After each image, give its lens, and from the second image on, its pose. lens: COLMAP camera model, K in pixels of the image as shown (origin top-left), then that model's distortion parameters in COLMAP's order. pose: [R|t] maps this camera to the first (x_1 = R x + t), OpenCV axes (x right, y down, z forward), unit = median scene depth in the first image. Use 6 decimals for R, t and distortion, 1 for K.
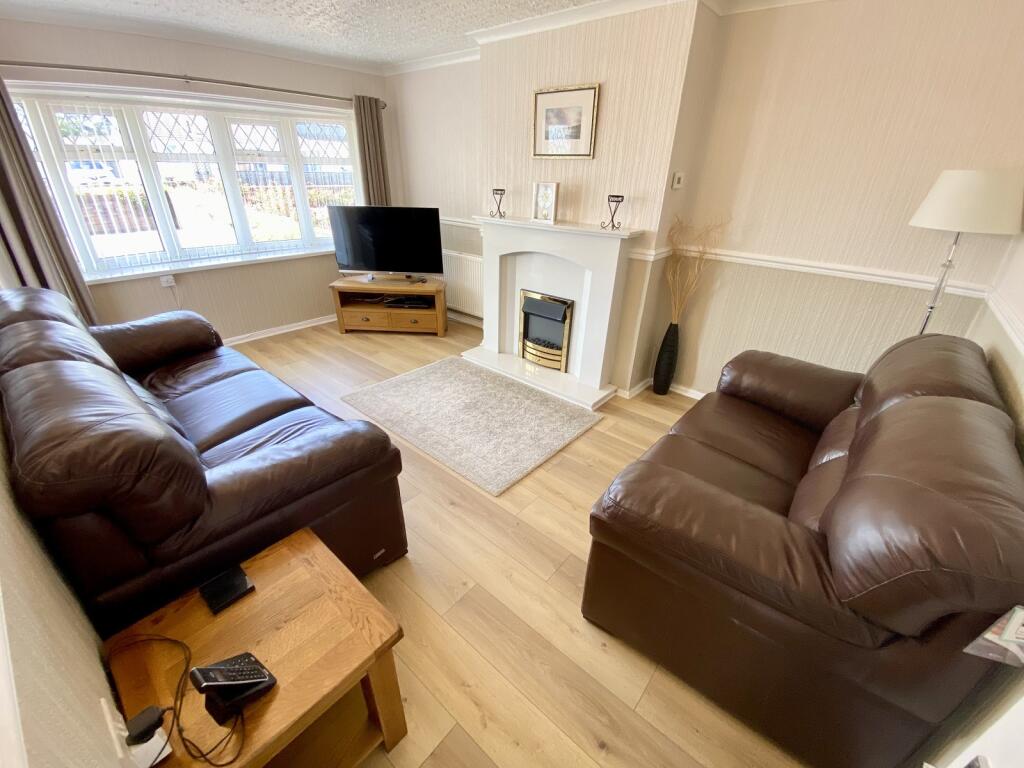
lens RADIAL K [[414.3, 0, 509.5], [0, 414.3, 382.4], [0, 0, 1]] dist [0.014393, -0.017677]
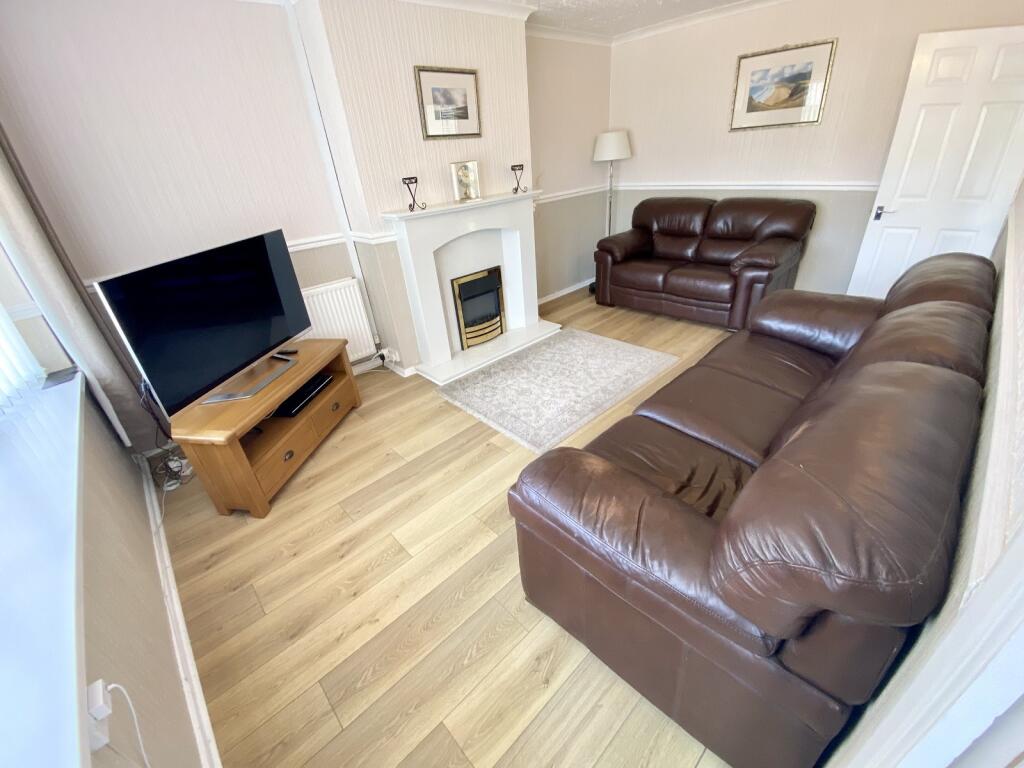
lens RADIAL K [[414.3, 0, 509.5], [0, 414.3, 382.4], [0, 0, 1]] dist [0.014393, -0.017677]
pose [[0.105898, -0.512666, 0.852032, -0.944395], [0.514853, 0.761324, 0.394096, -0.375722], [-0.850713, 0.396937, 0.344571, 0.696046]]
